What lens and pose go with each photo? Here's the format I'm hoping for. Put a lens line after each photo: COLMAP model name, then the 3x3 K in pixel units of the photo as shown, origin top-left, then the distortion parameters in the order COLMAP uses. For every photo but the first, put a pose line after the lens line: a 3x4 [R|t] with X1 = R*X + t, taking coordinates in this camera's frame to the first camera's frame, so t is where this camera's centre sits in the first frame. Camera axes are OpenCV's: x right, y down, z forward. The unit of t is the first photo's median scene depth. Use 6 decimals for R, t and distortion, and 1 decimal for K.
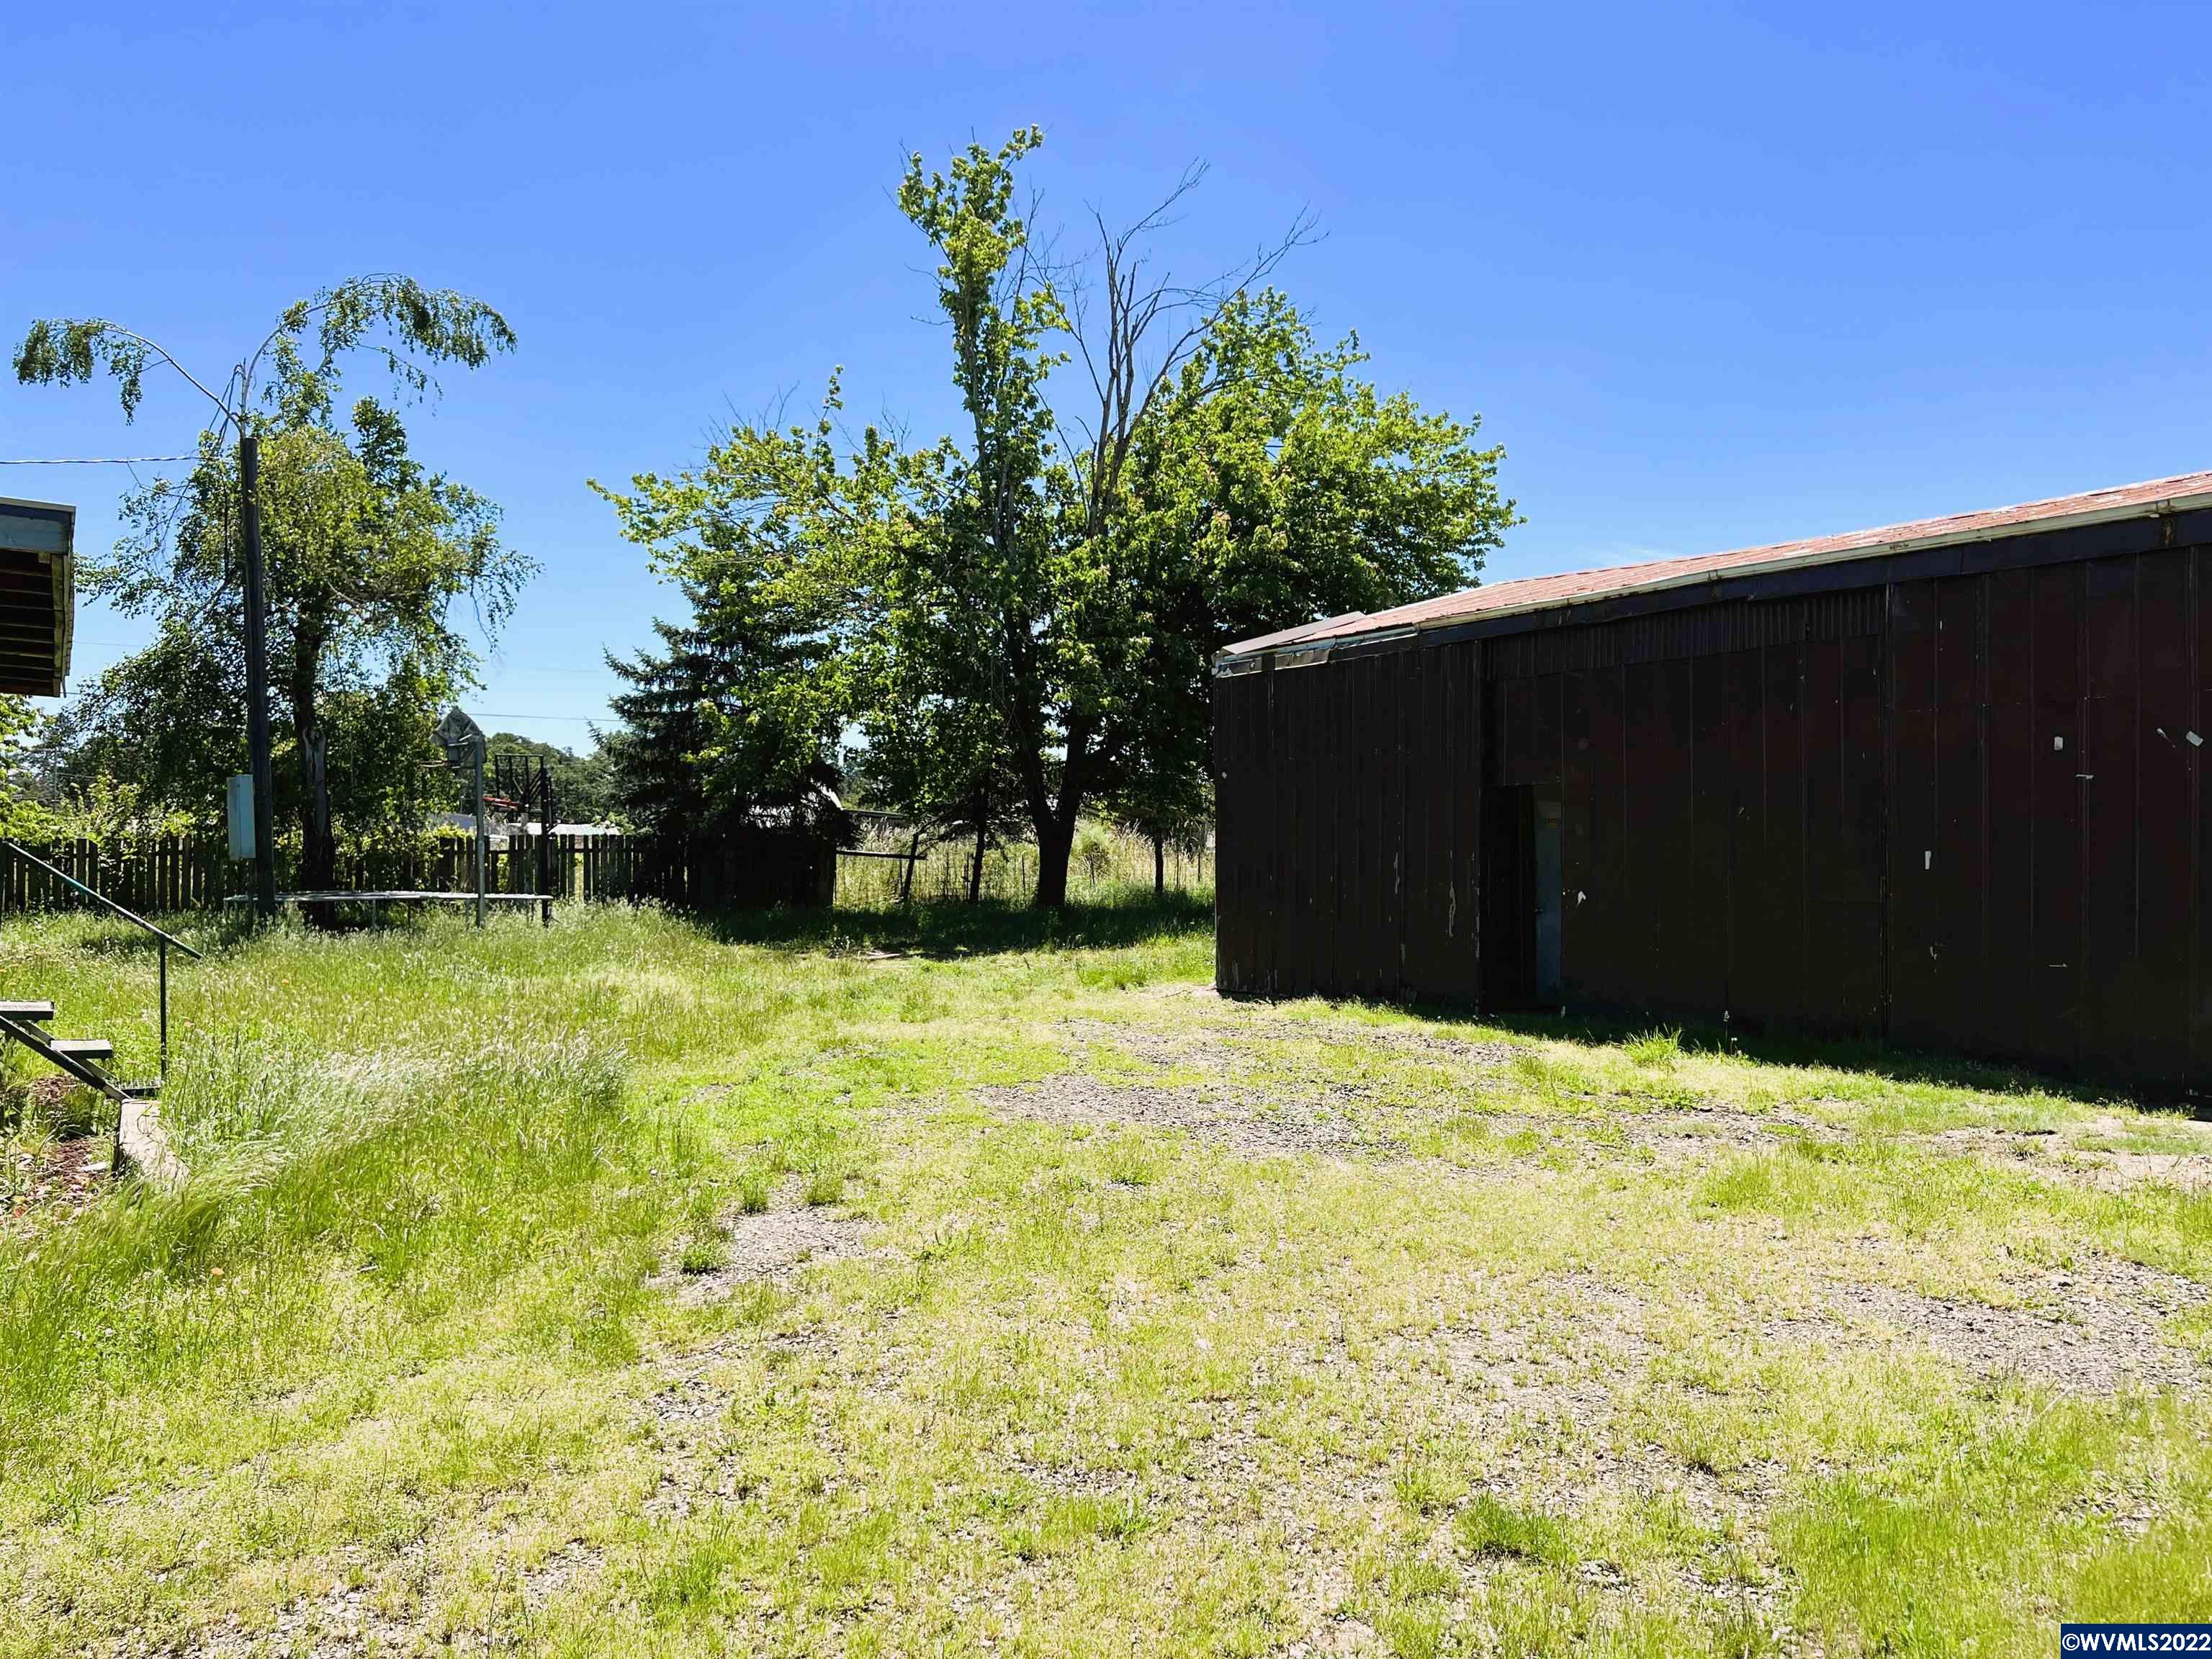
lens RADIAL K [[1654.1, 0, 1105.9], [0, 1654.1, 832.7], [0, 0, 1]] dist [-0.000041, -0.031519]
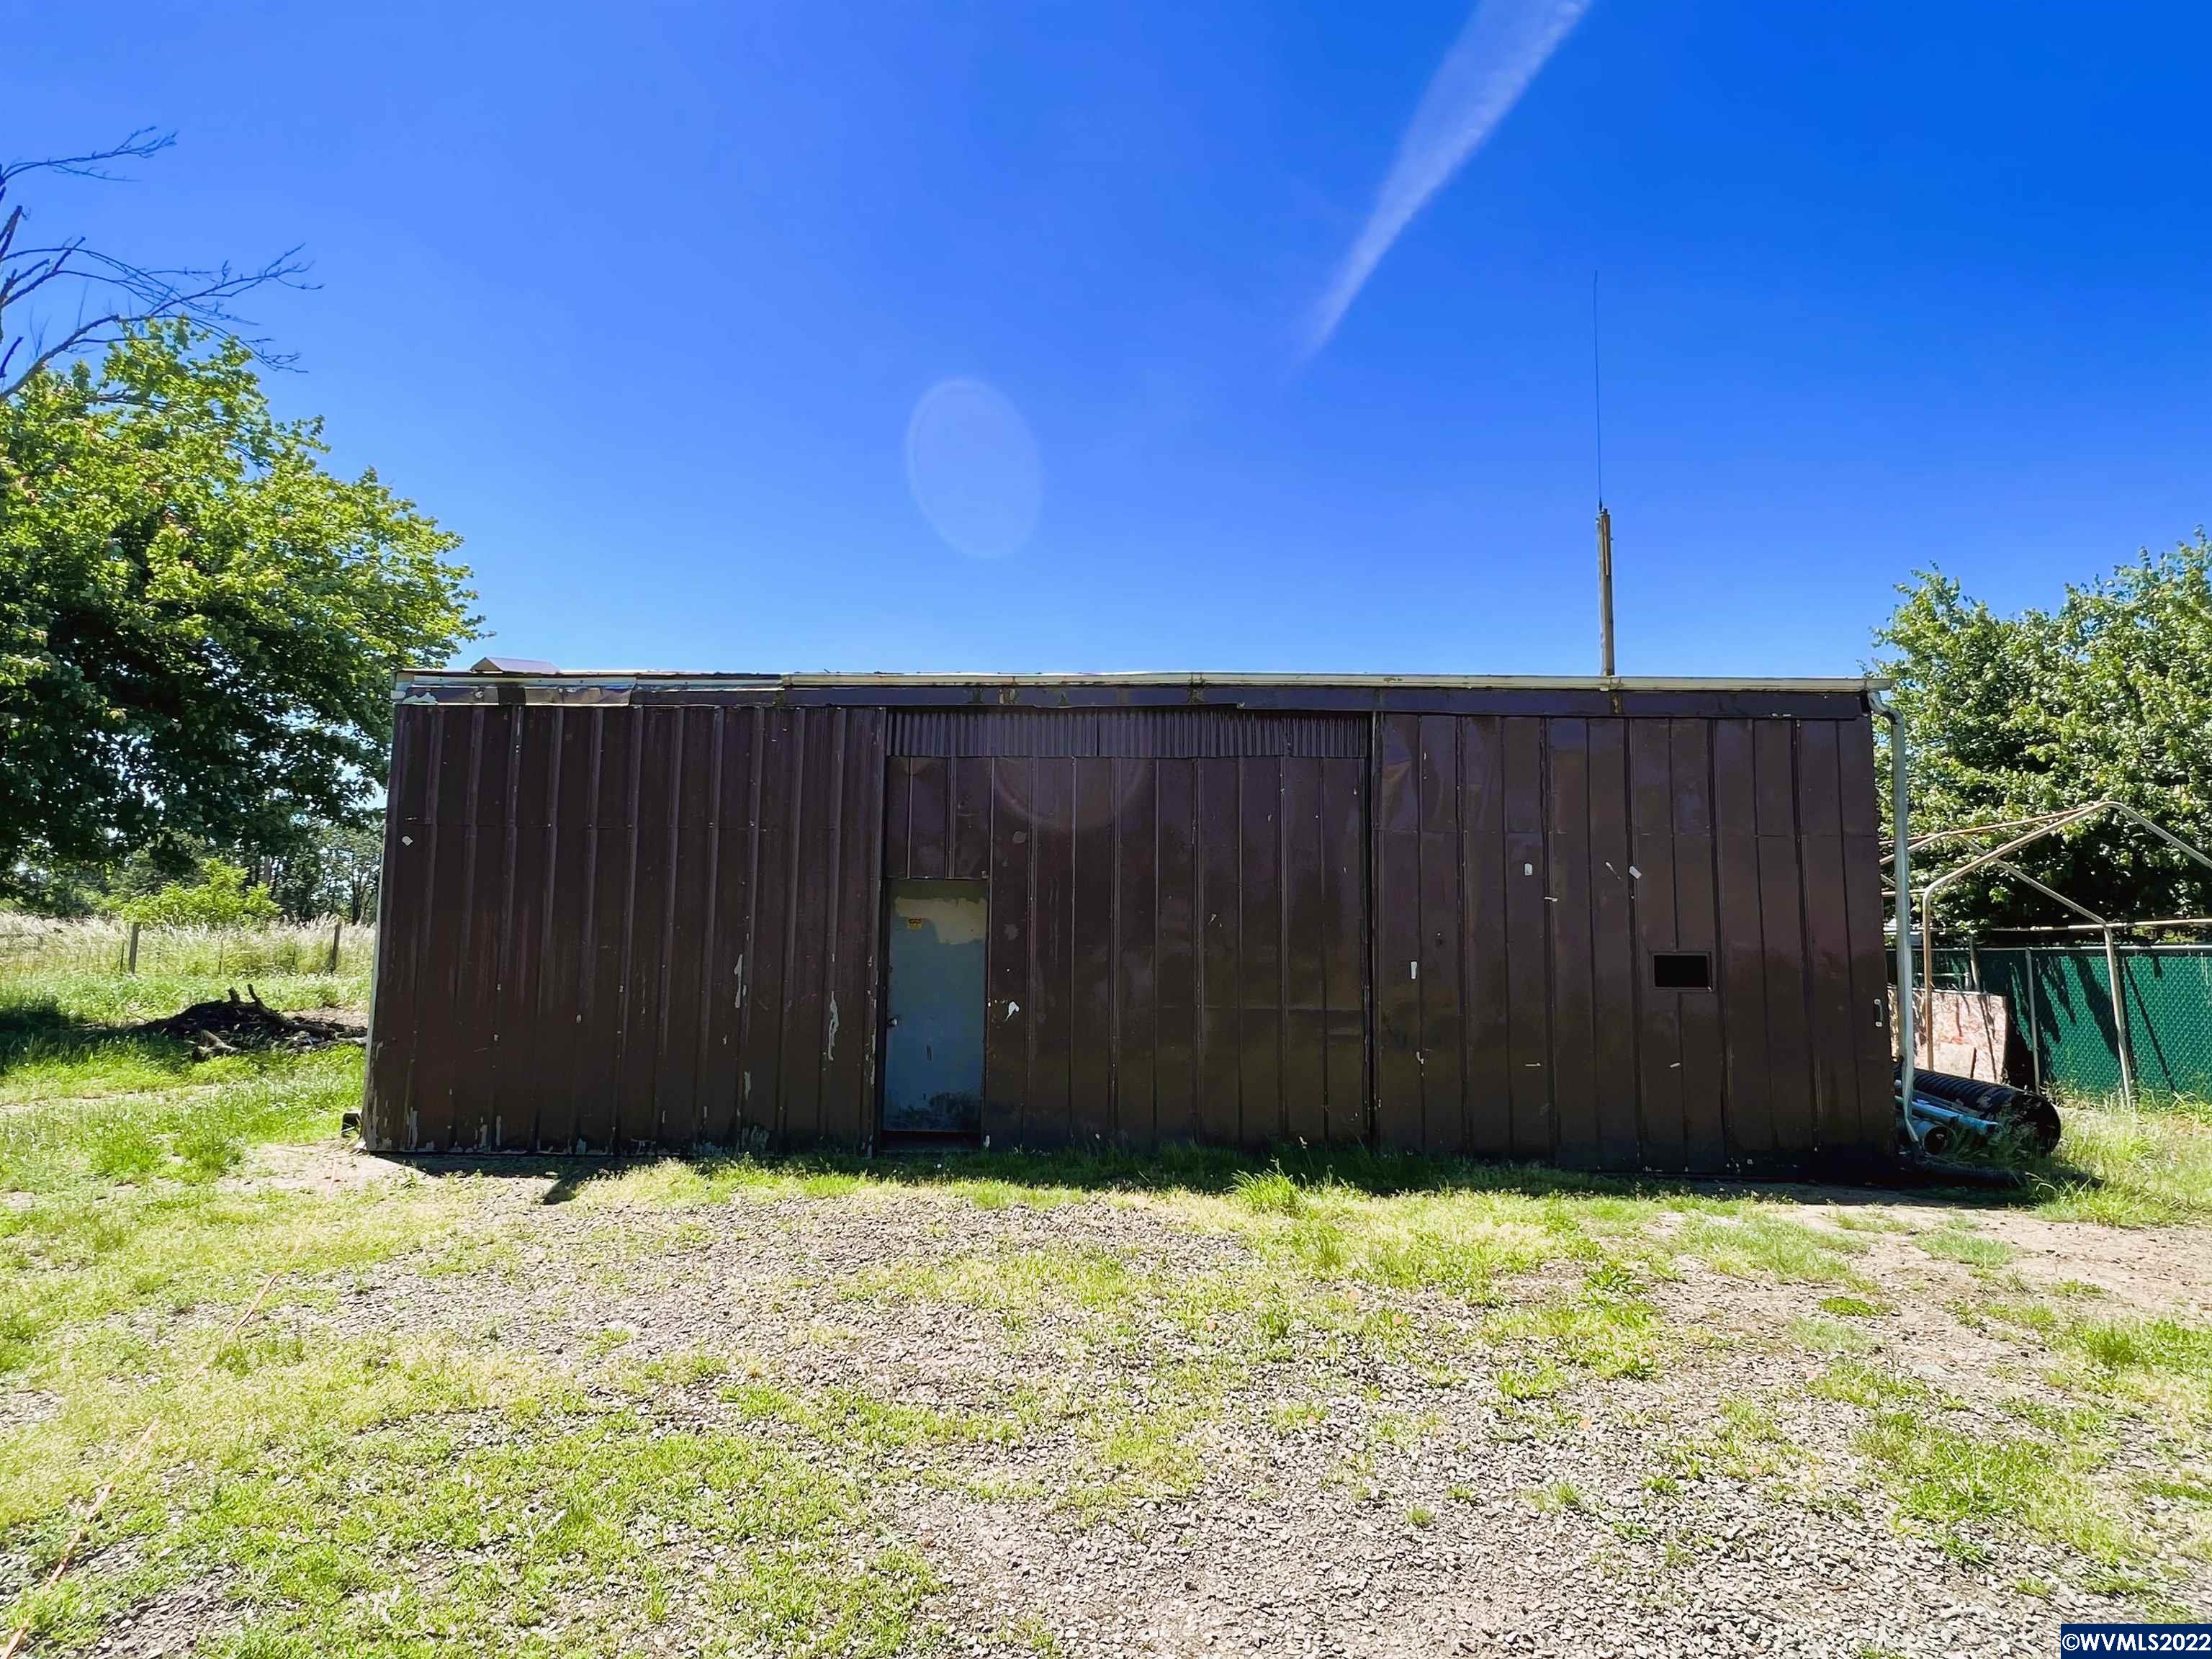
lens RADIAL K [[1099.4, 0, 1105.6], [0, 1099.4, 839.7], [0, 0, 1]] dist [0.003597, 0.000736]
pose [[0.587001, 0.099128, 0.803494, -0.172804], [-0.024008, 0.994170, -0.105113, 0.010212], [-0.809230, 0.042412, 0.585959, 0.624969]]
